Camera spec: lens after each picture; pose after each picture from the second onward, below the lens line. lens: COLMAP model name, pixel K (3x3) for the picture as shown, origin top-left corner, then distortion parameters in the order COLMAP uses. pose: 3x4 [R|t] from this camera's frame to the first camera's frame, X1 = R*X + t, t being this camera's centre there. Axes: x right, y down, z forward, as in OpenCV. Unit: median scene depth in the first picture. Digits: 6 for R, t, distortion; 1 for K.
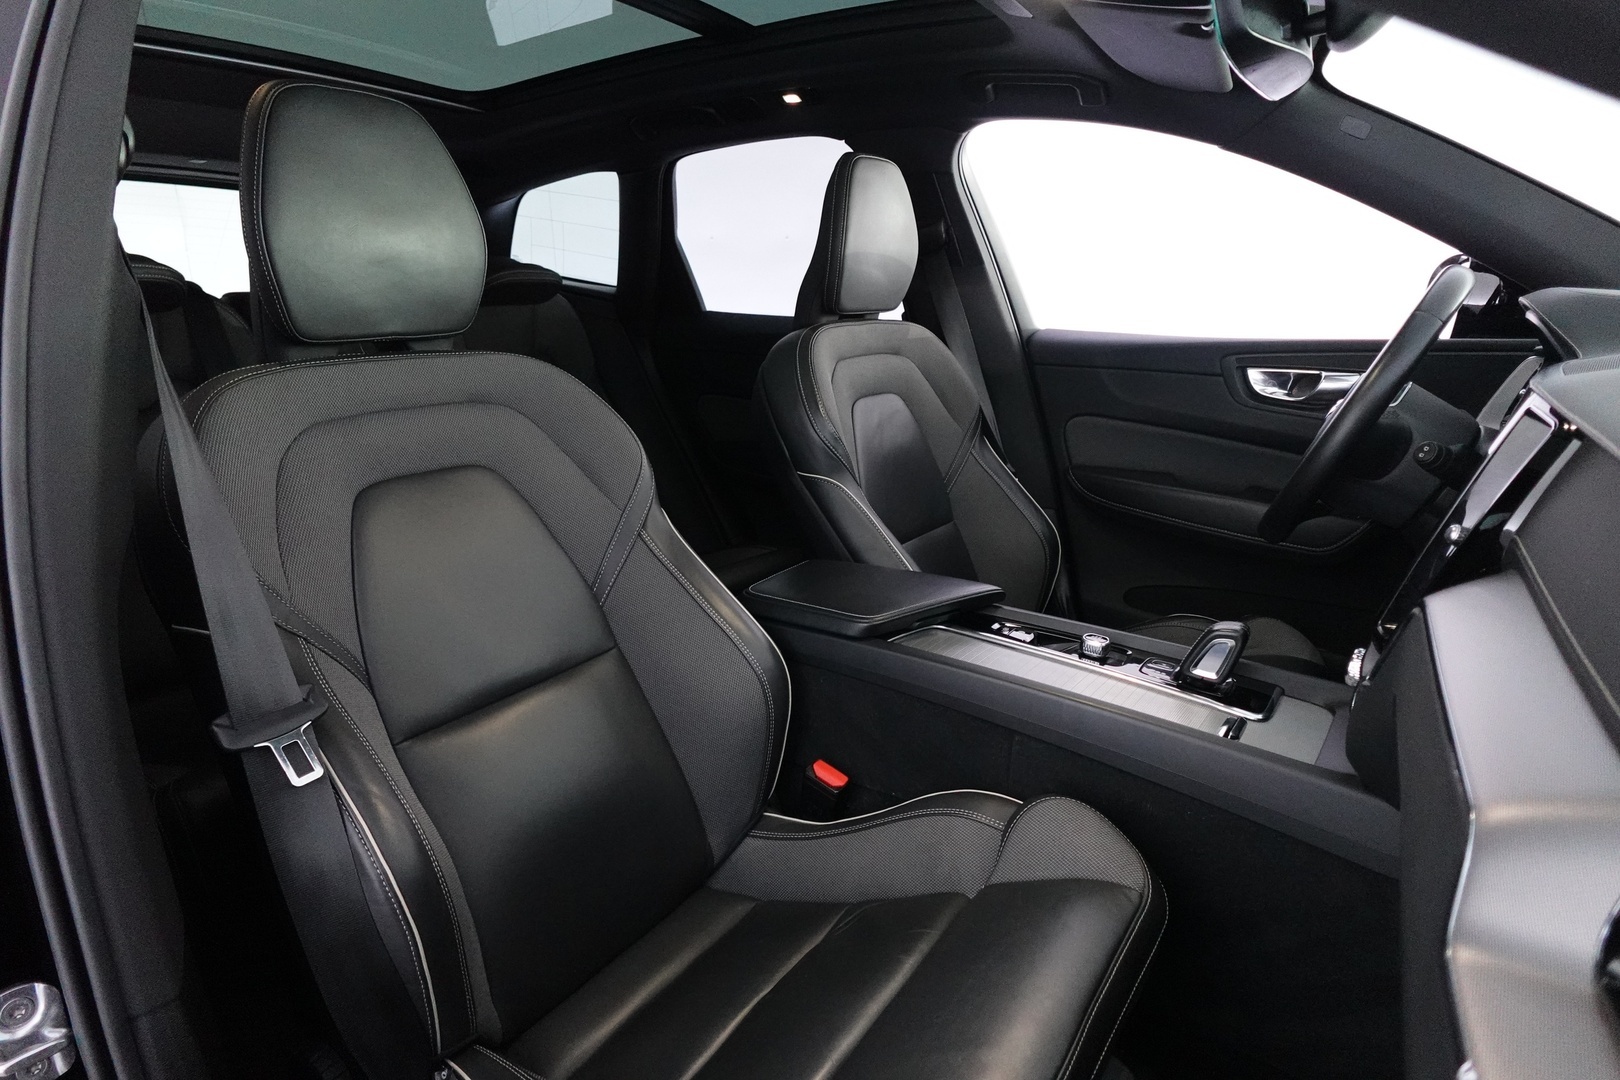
lens RADIAL K [[936.8, 0, 811.2], [0, 936.8, 533.7], [0, 0, 1]] dist [-0.002161, 0.003885]
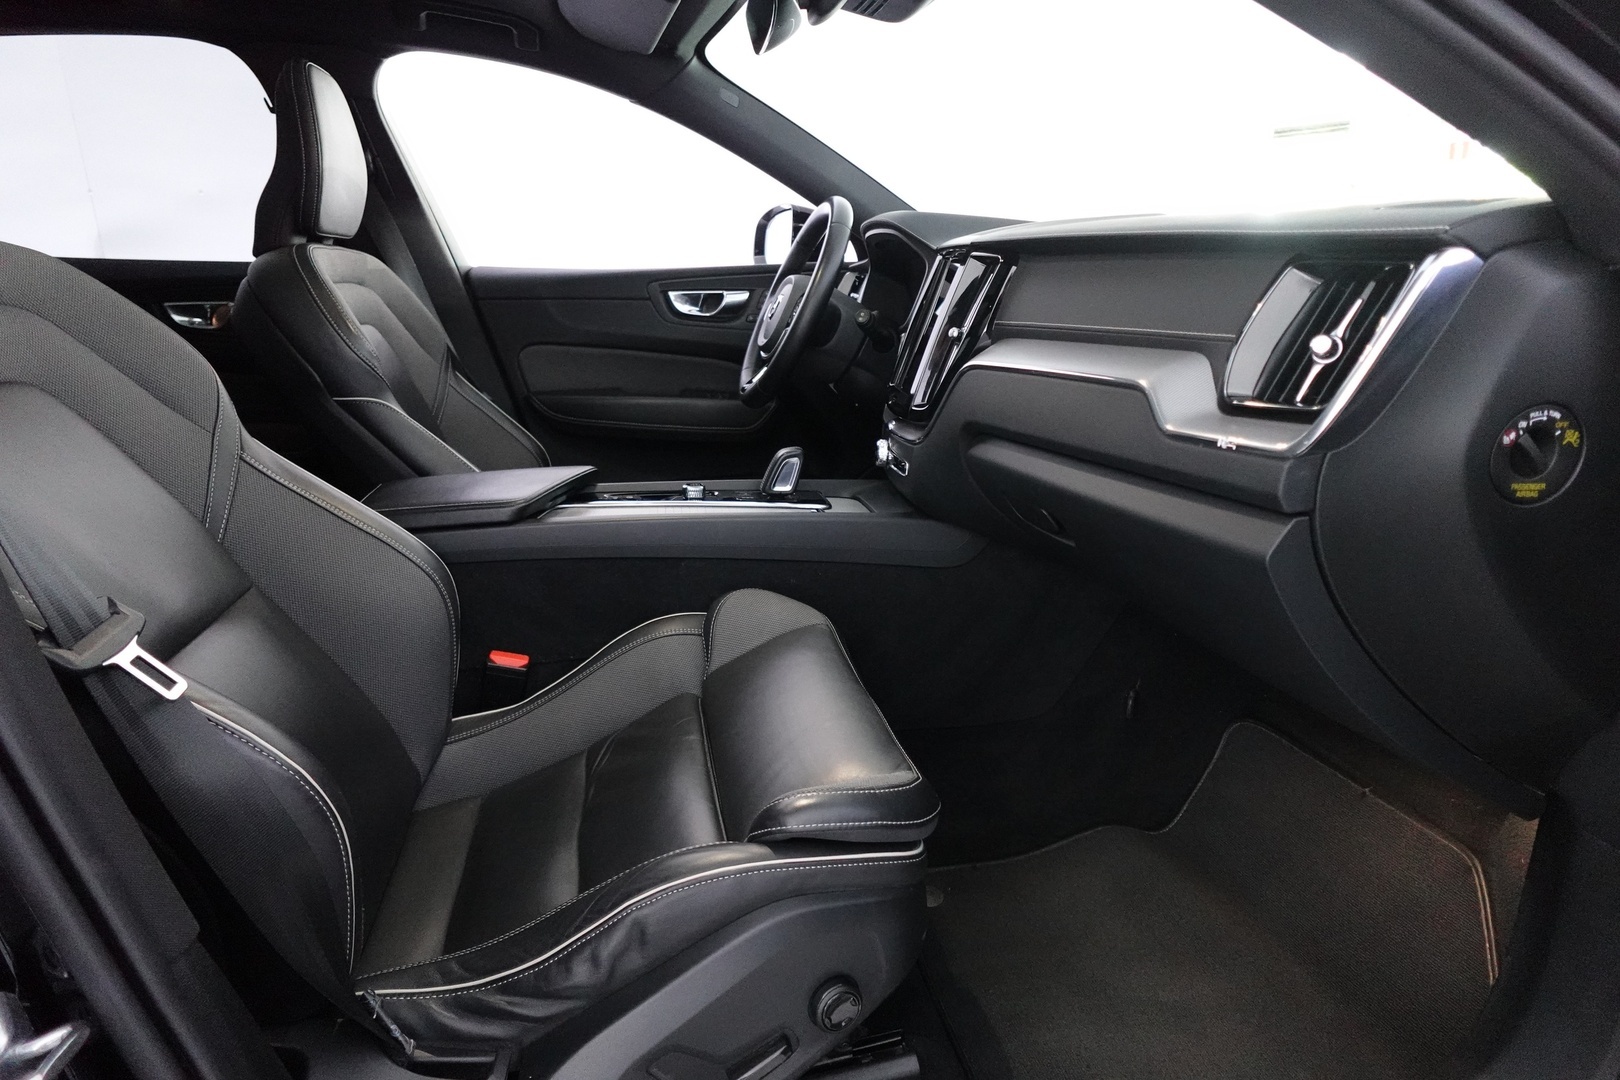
lens RADIAL K [[936.8, 0, 814.3], [0, 936.8, 537.4], [0, 0, 1]] dist [-0.002161, 0.003885]
pose [[0.697974, -0.192973, 0.689633, -0.368328], [0.192471, 0.978126, 0.078900, 0.092863], [-0.689774, 0.077664, 0.719848, 0.012506]]
